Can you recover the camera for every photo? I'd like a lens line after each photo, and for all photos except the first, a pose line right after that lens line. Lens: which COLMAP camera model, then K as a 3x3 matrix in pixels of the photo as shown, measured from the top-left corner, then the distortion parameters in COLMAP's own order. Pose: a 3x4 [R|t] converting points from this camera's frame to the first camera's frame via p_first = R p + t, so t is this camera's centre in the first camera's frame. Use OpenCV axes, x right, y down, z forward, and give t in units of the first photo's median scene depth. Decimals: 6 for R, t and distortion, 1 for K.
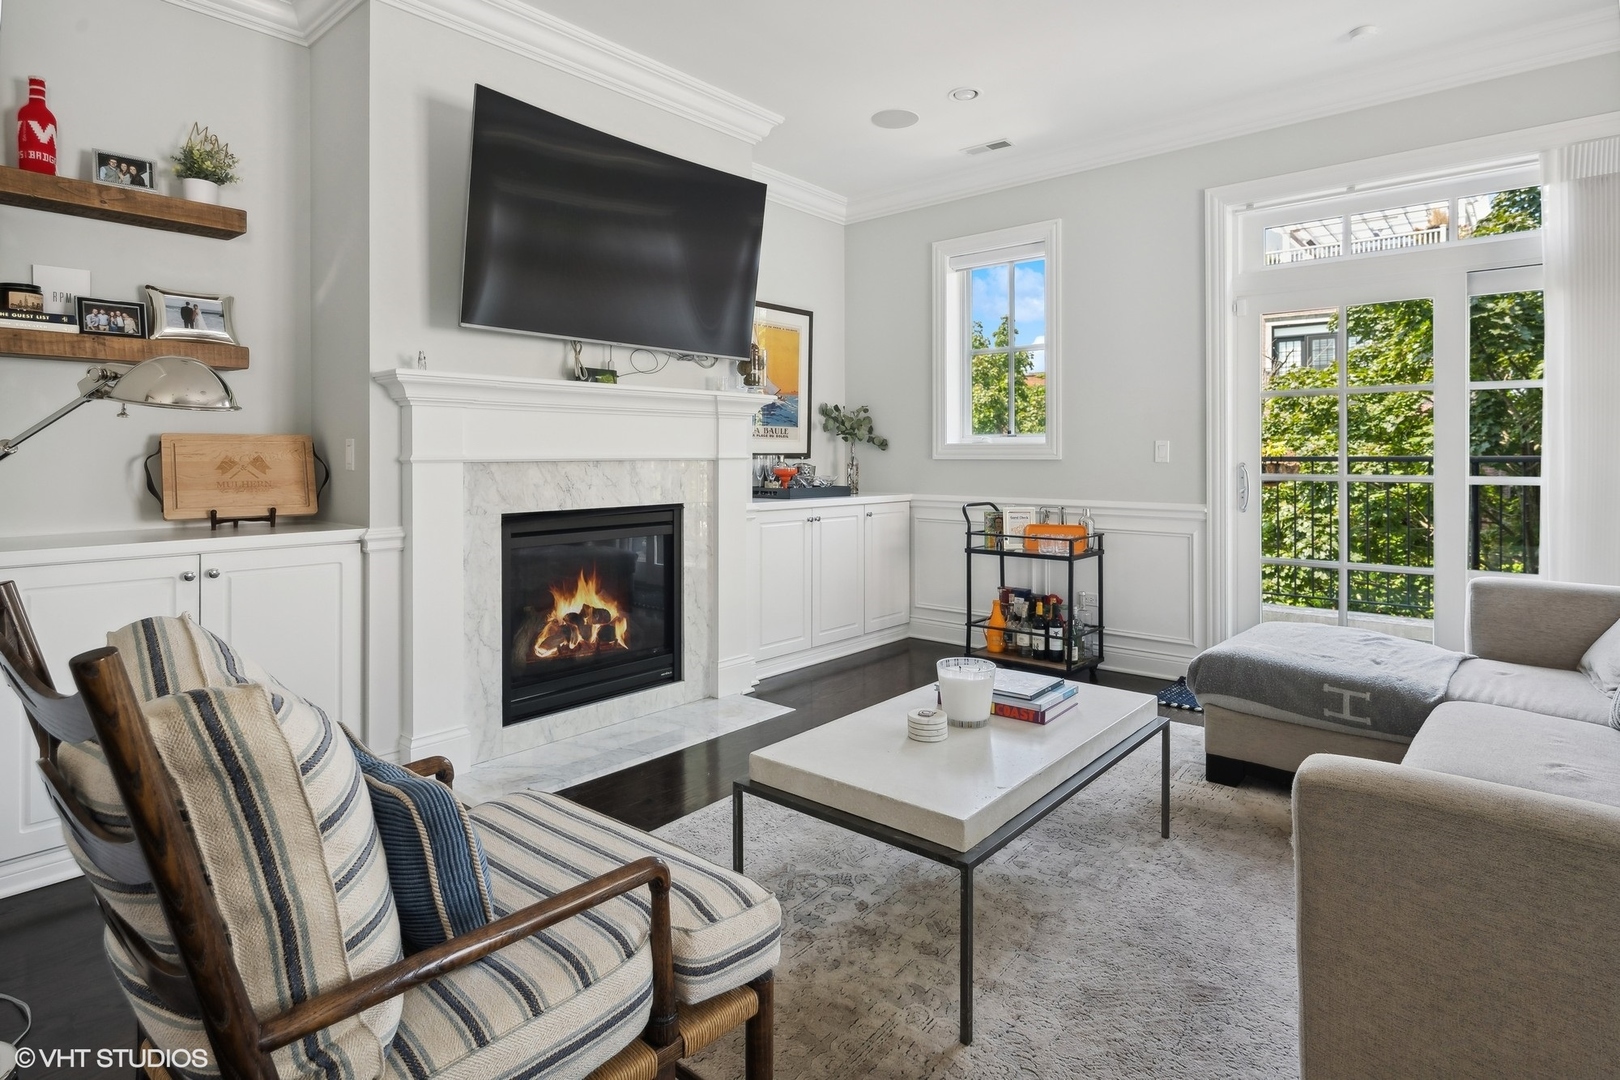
lens RADIAL K [[854.2, 0, 808.5], [0, 854.2, 521.8], [0, 0, 1]] dist [-0.002340, -0.000273]
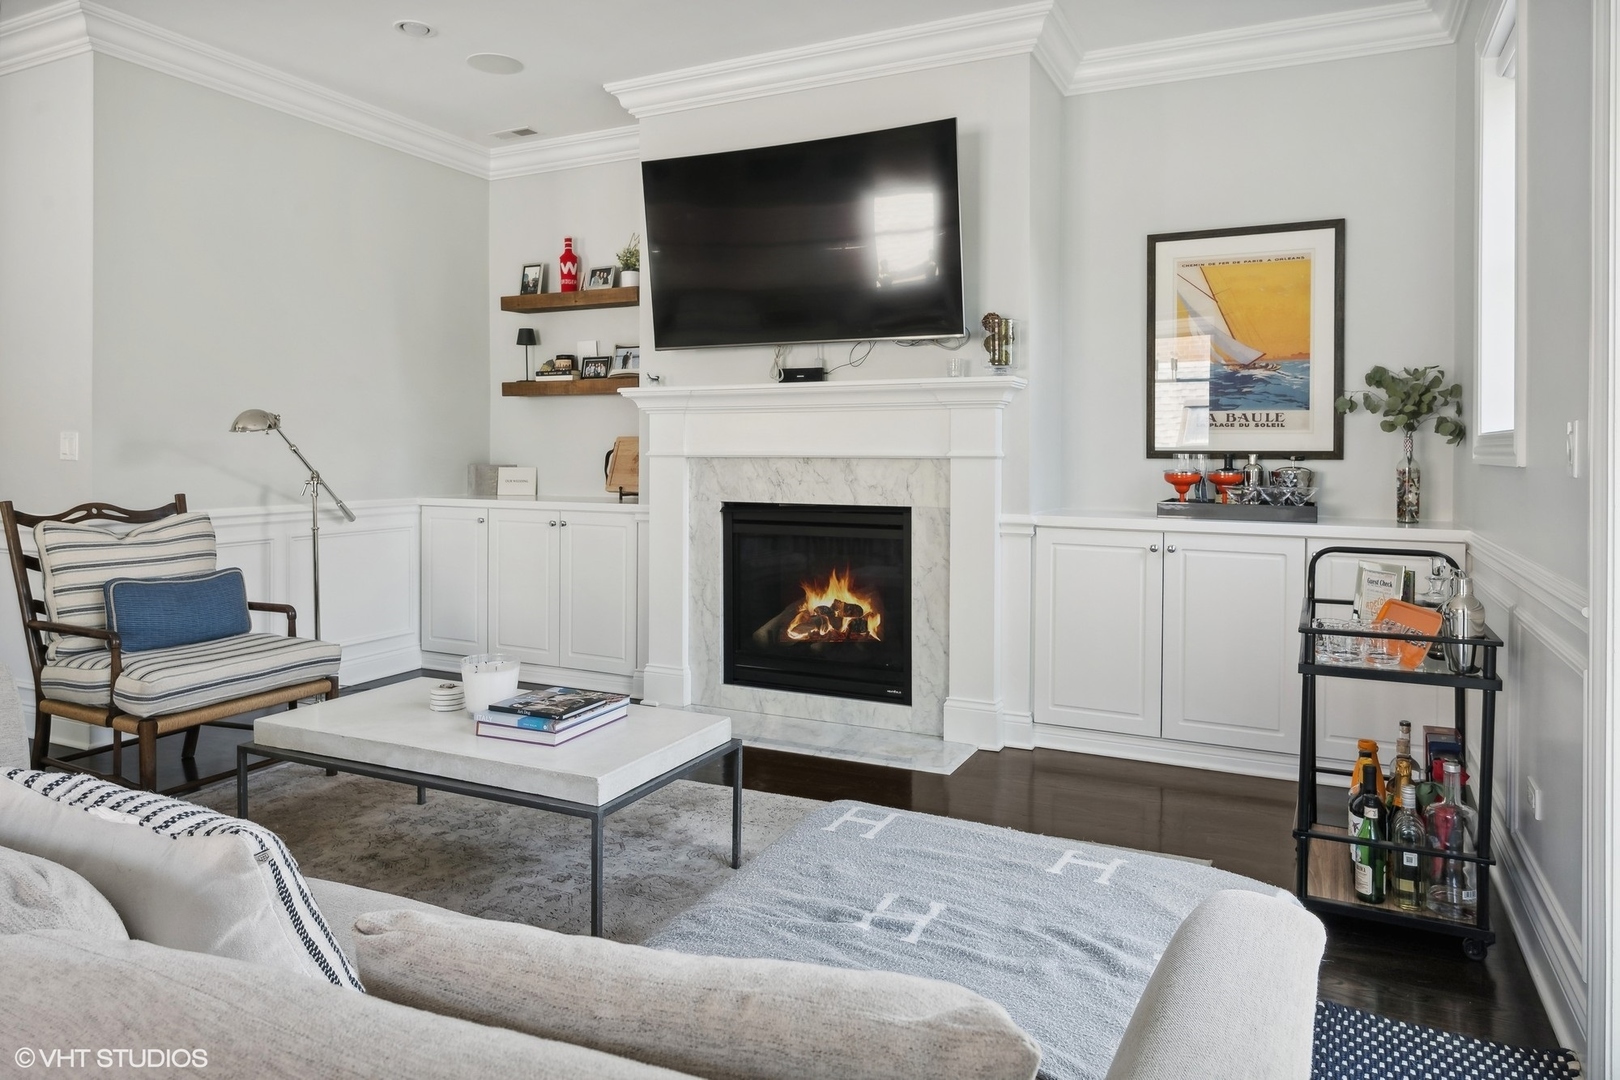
lens RADIAL K [[1045.2, 0, 810.0], [0, 1045.2, 540.0], [0, 0, 1]] dist [0.003161, 0.000336]
pose [[0.253885, 0.084106, -0.963571, 0.954287], [-0.079358, 0.994665, 0.065911, -0.054892], [0.963973, 0.059734, 0.259205, 0.670095]]
